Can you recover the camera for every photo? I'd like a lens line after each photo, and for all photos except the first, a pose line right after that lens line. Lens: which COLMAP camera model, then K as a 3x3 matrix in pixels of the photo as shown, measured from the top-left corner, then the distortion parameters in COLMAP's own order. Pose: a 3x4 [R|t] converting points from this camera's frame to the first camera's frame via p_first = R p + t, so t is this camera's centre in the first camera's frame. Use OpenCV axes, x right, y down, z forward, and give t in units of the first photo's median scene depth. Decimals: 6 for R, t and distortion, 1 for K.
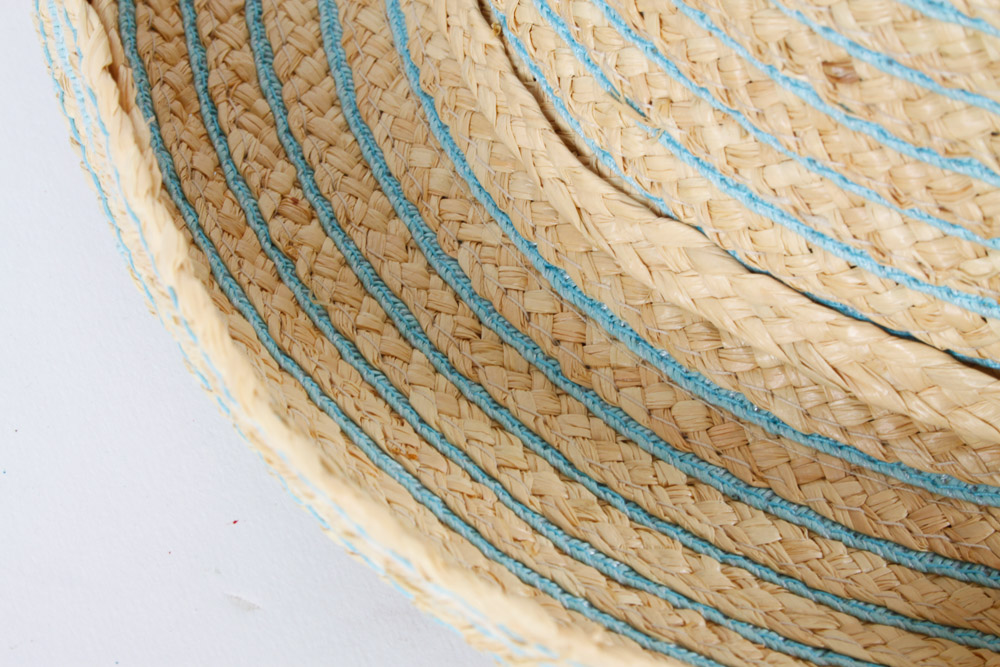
lens RADIAL K [[2290.5, 0, 498.5], [0, 2290.5, 333.3], [0, 0, 1]] dist [0.078002, 0.000000]
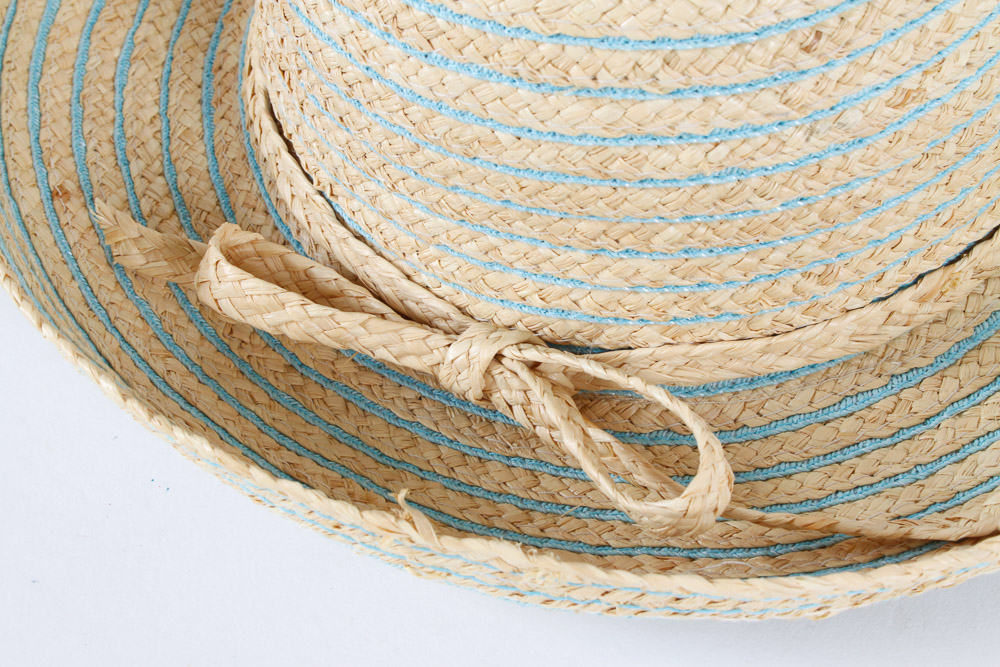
lens RADIAL K [[1981.6, 0, 501.4], [0, 1981.6, 333.3], [0, 0, 1]] dist [0.015508, 0.000000]
pose [[0.546972, 0.616186, -0.566689, 1.238476], [-0.596777, 0.761727, 0.252247, -0.329872], [0.587094, 0.200215, 0.784369, -0.077619]]
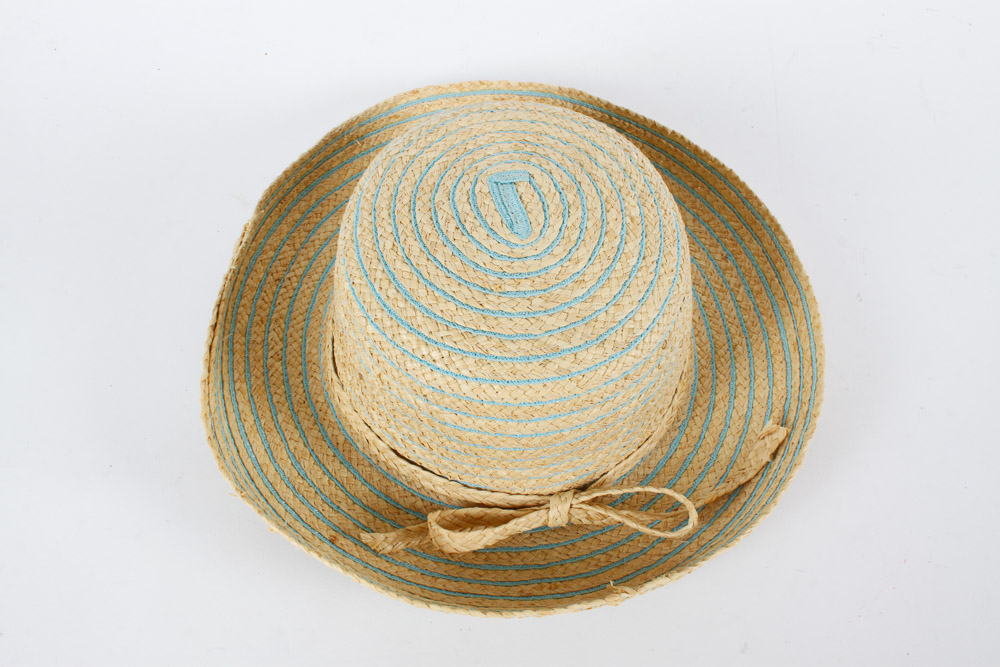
lens RADIAL K [[939.9, 0, 502.1], [0, 939.9, 333.2], [0, 0, 1]] dist [-0.109453, 0.000000]
pose [[0.944441, 0.264010, -0.195781, 0.613720], [-0.248395, 0.963392, 0.100878, -0.372128], [0.215247, -0.046642, 0.975445, -0.505894]]
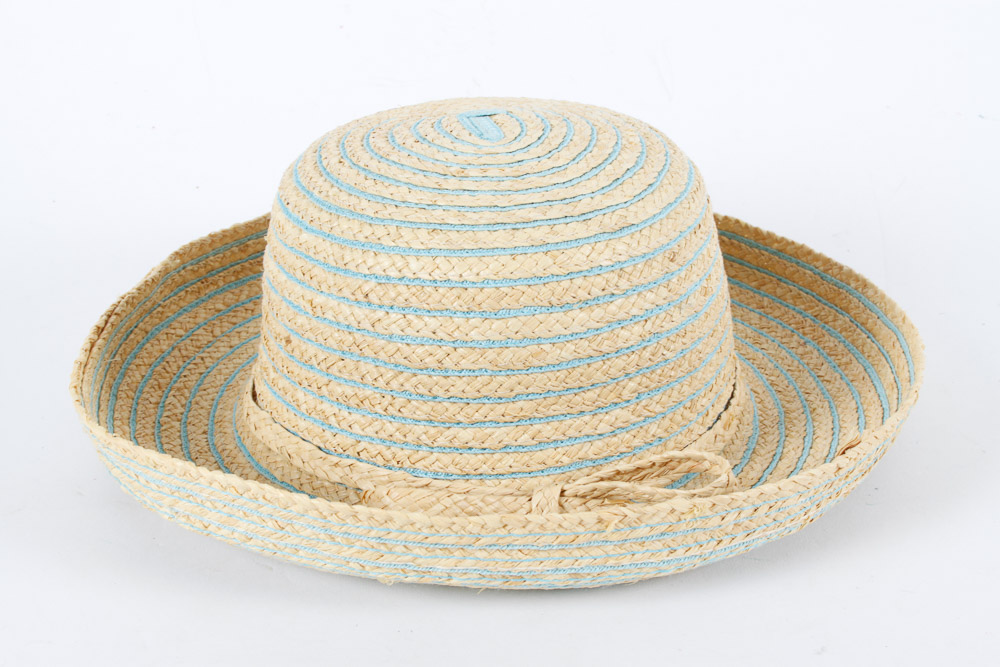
lens RADIAL K [[1827.8, 0, 500.3], [0, 1827.8, 332.0], [0, 0, 1]] dist [0.118539, 0.000000]
pose [[0.926447, 0.093871, -0.364533, 1.179197], [-0.258920, 0.861844, -0.436101, 0.792590], [0.273234, 0.498410, 0.822758, -0.875366]]
